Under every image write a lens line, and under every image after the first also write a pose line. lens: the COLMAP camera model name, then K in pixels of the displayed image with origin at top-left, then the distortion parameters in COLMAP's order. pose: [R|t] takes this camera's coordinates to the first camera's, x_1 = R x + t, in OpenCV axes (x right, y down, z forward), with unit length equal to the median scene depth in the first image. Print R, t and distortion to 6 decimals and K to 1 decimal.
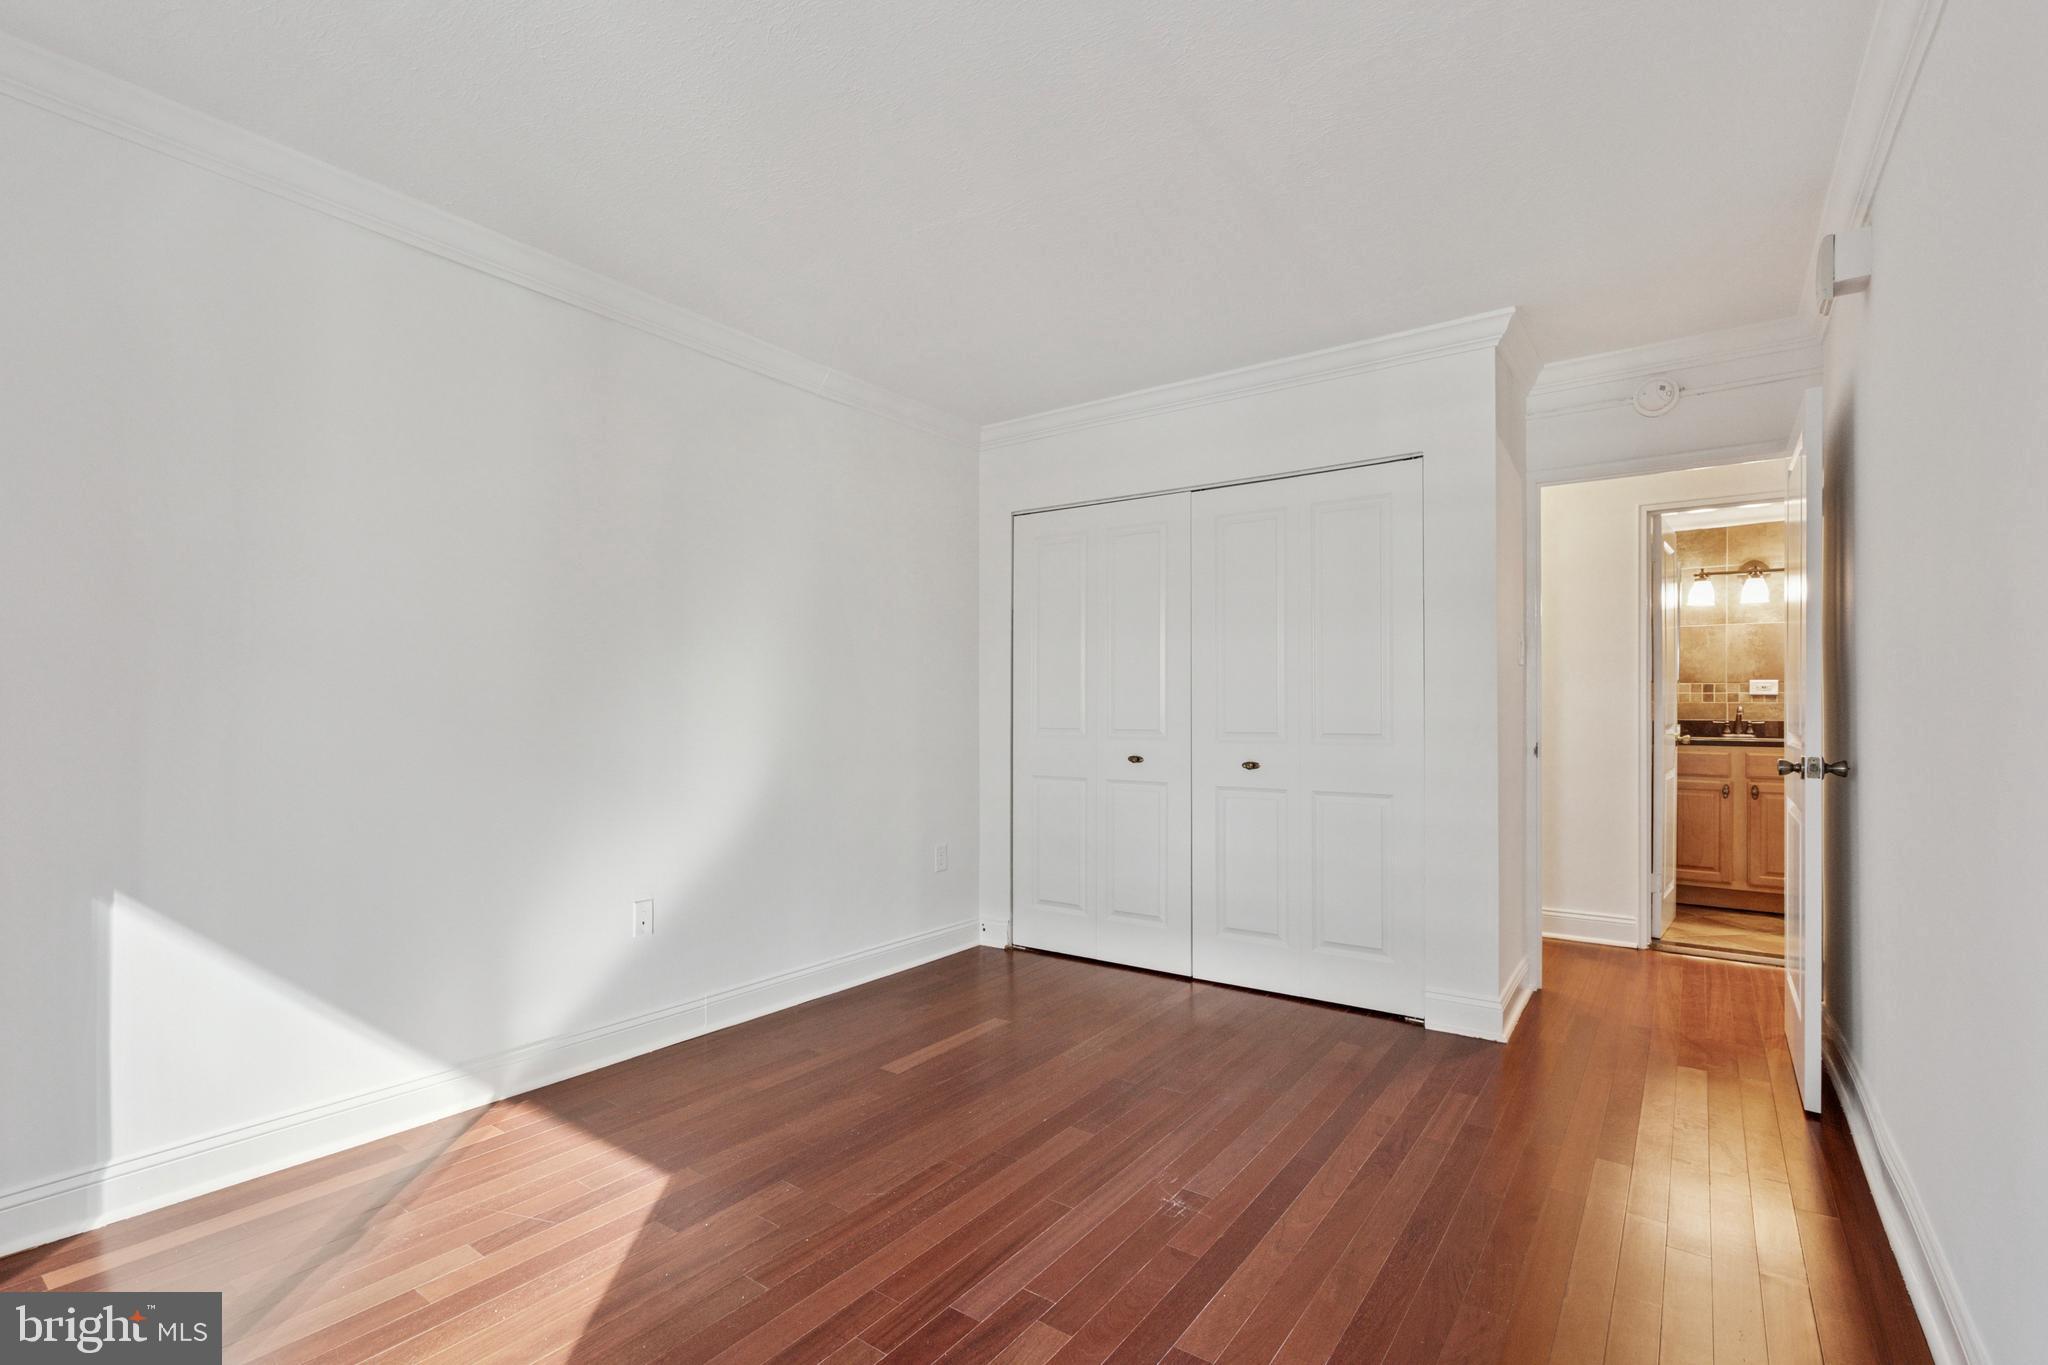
lens RADIAL K [[912.2, 0, 1026.2], [0, 912.2, 711.8], [0, 0, 1]] dist [0.000825, 0.000054]
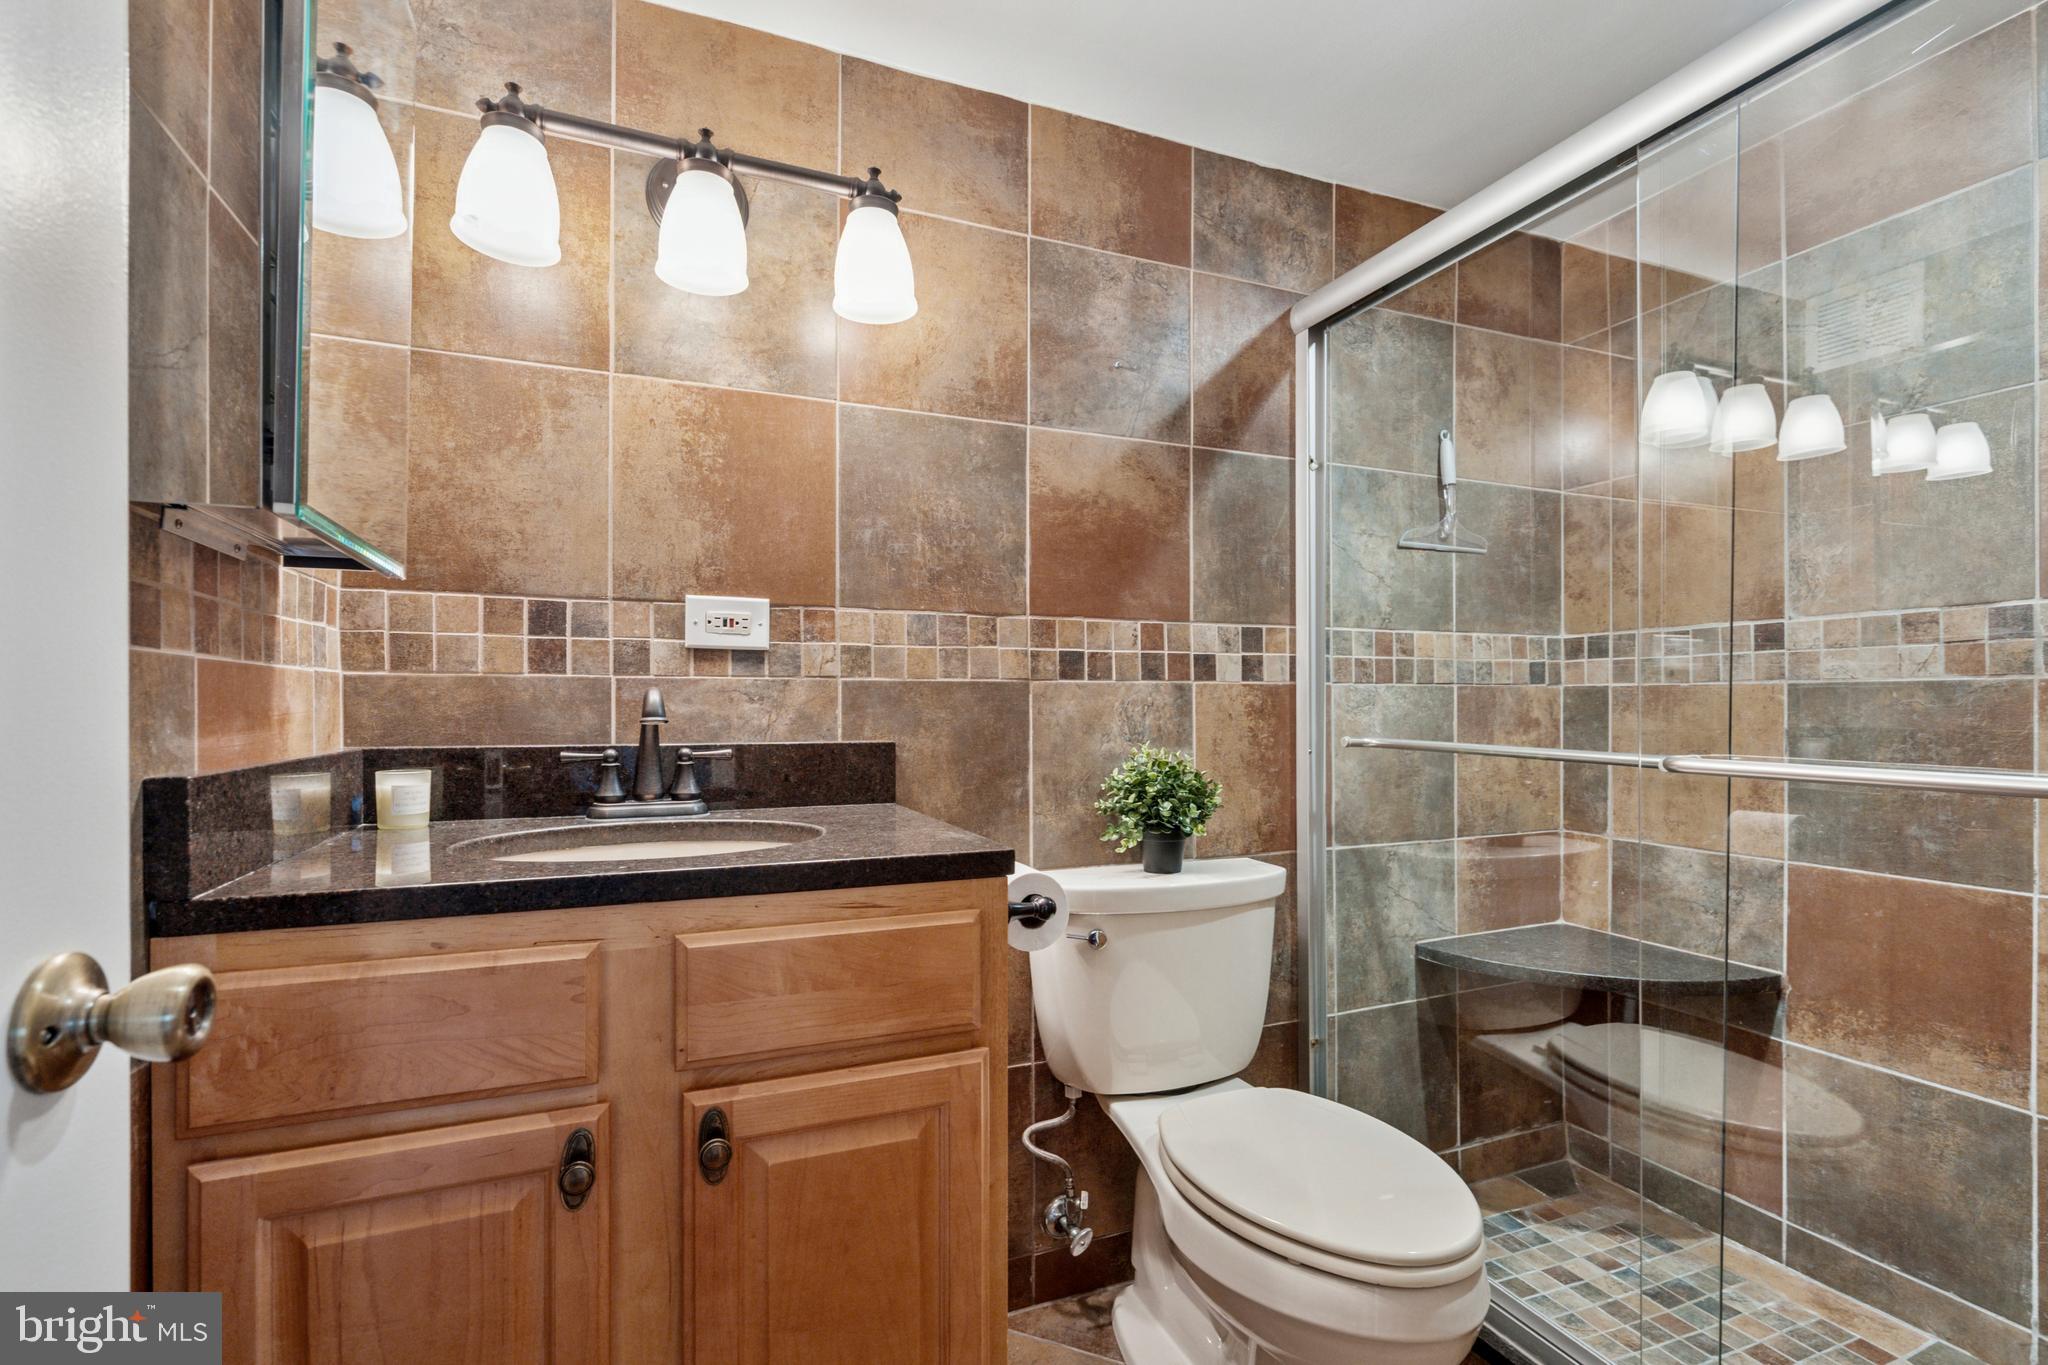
lens RADIAL K [[932.0, 0, 1024.0], [0, 932.0, 682.5], [0, 0, 1]] dist [0.002875, 0.000379]
pose [[0.516444, 0.007102, 0.856292, 0.610583], [0.001772, 0.999955, -0.009363, -0.005676], [-0.856319, 0.006353, 0.516408, 0.774468]]
